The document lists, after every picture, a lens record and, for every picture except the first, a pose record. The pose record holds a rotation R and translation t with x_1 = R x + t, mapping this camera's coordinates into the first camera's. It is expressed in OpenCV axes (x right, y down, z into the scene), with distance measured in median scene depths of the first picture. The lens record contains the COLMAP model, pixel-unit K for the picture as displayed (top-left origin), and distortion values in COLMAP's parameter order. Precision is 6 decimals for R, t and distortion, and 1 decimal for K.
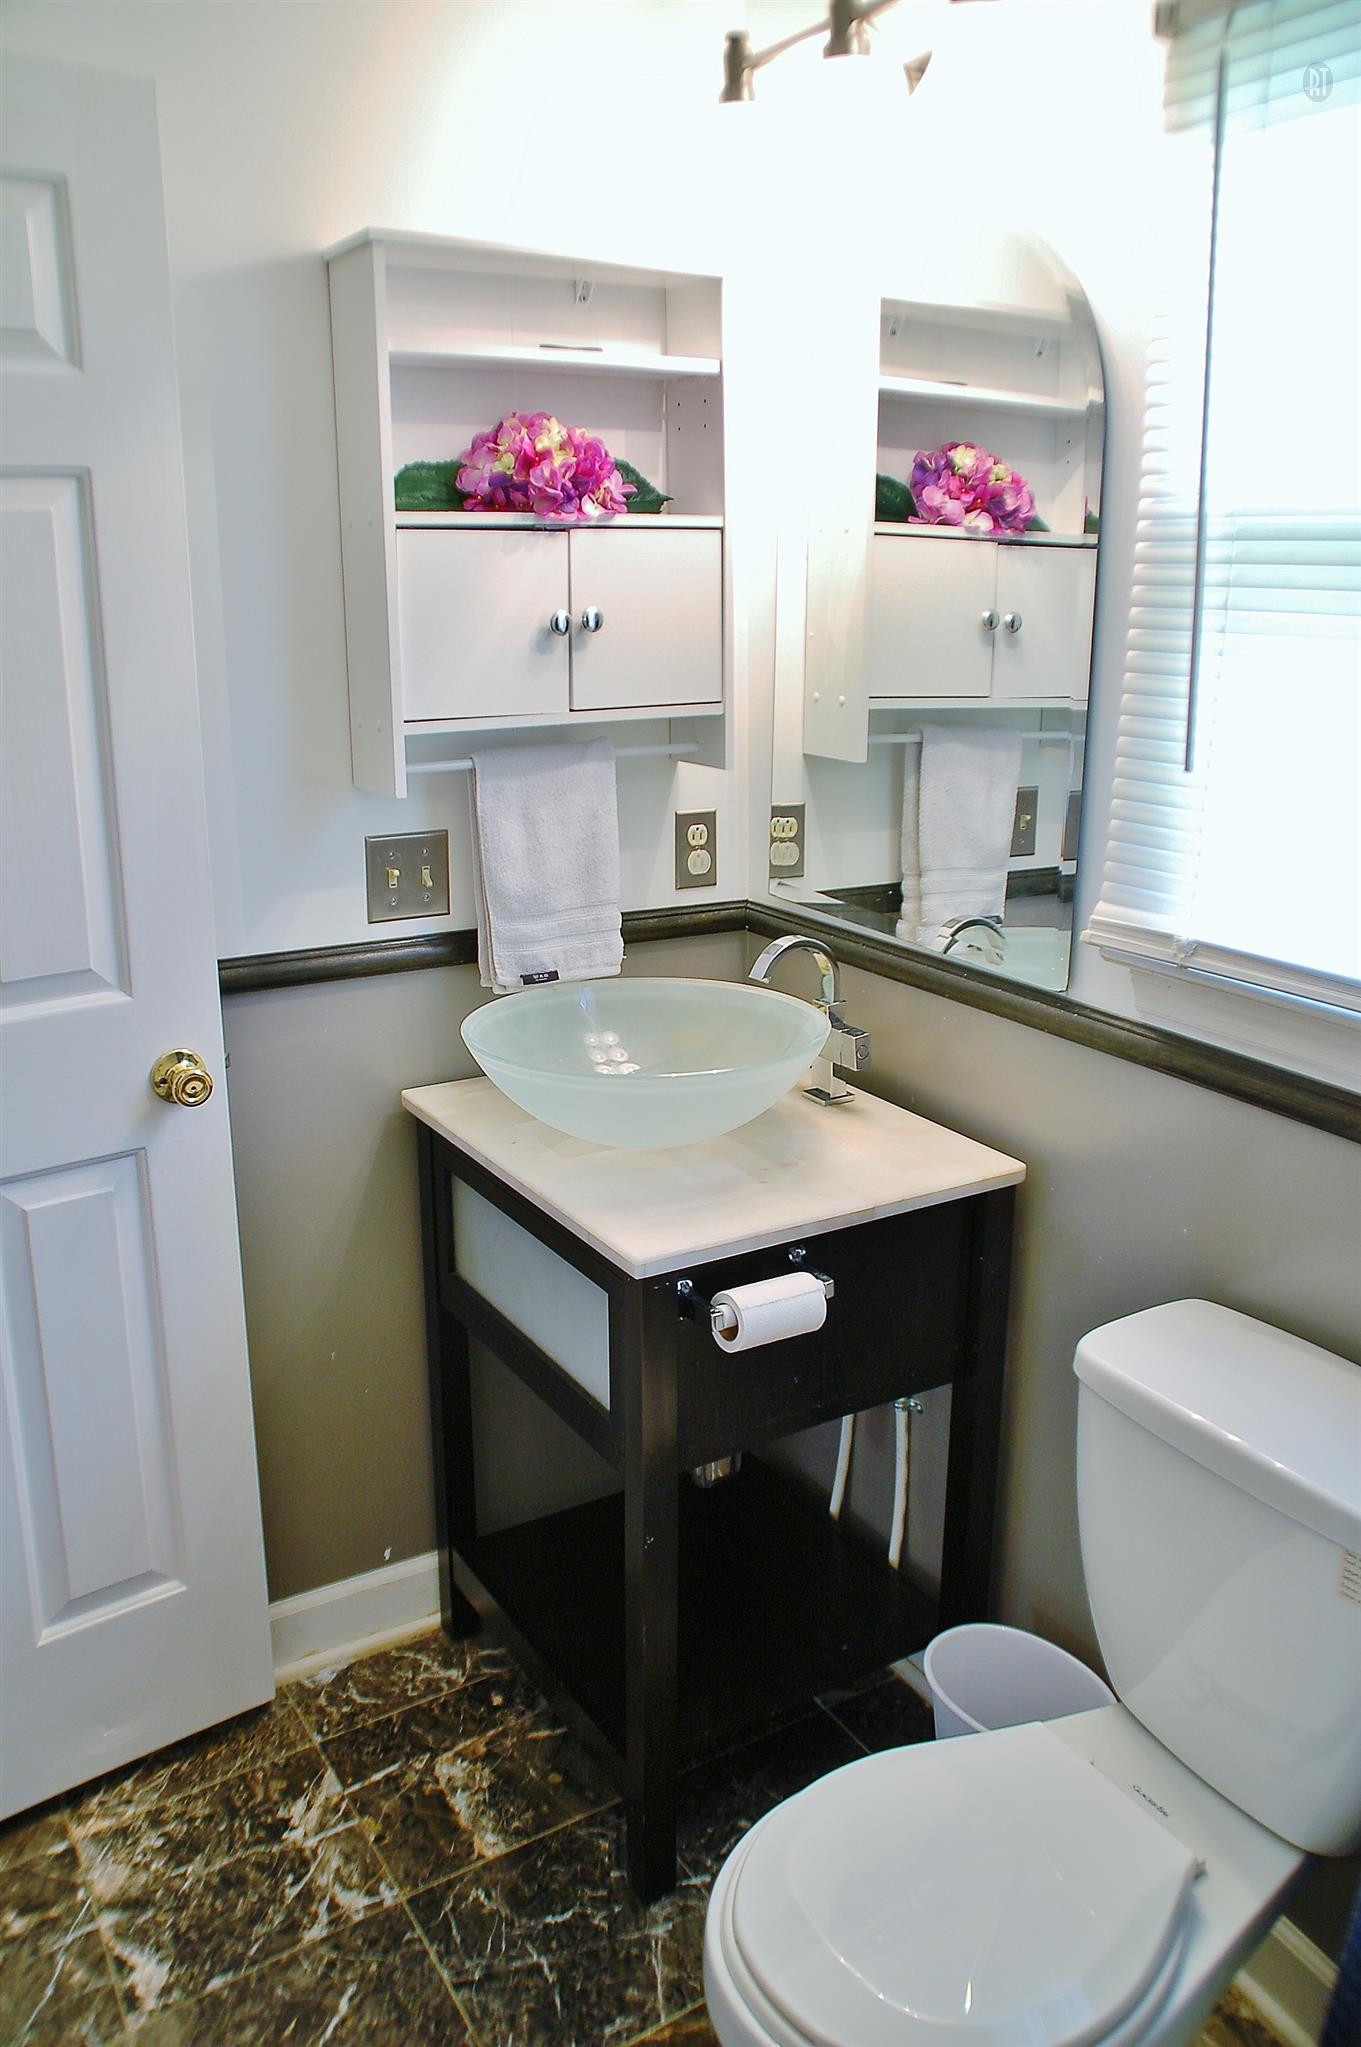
lens RADIAL K [[1741.2, 0, 680.5], [0, 1741.2, 1023.5], [0, 0, 1]] dist [-0.080059, 0.021735]
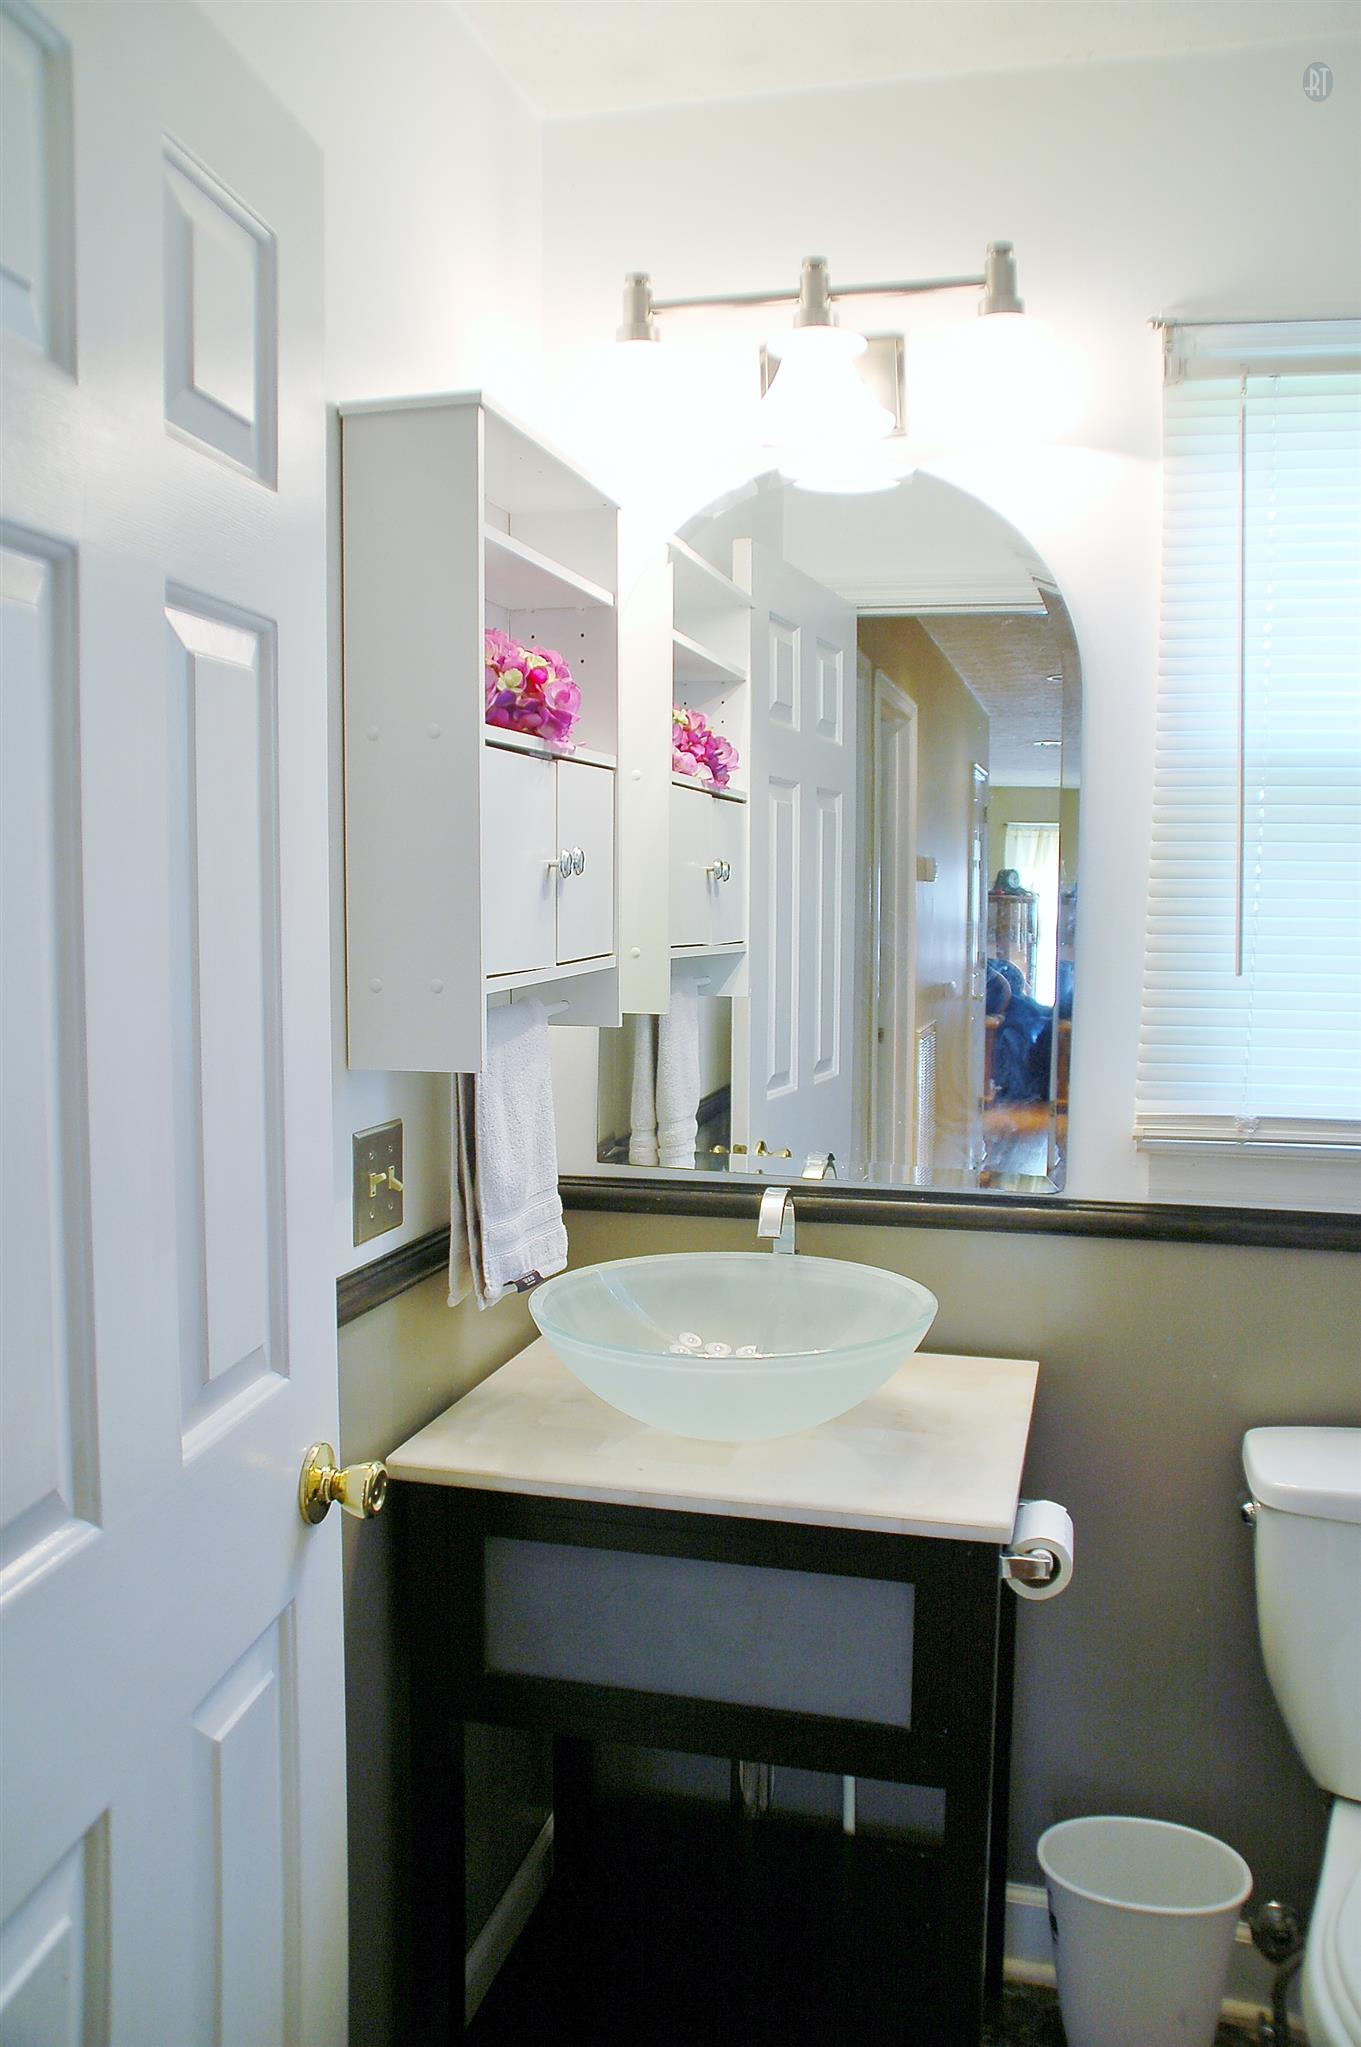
lens RADIAL K [[1741.2, 0, 680.5], [0, 1741.2, 1023.5], [0, 0, 1]] dist [-0.080059, 0.021735]
pose [[0.691393, -0.058887, 0.720075, -0.686977], [0.183237, 0.978377, -0.095928, -0.058894], [-0.698856, 0.198269, 0.687233, 0.383554]]
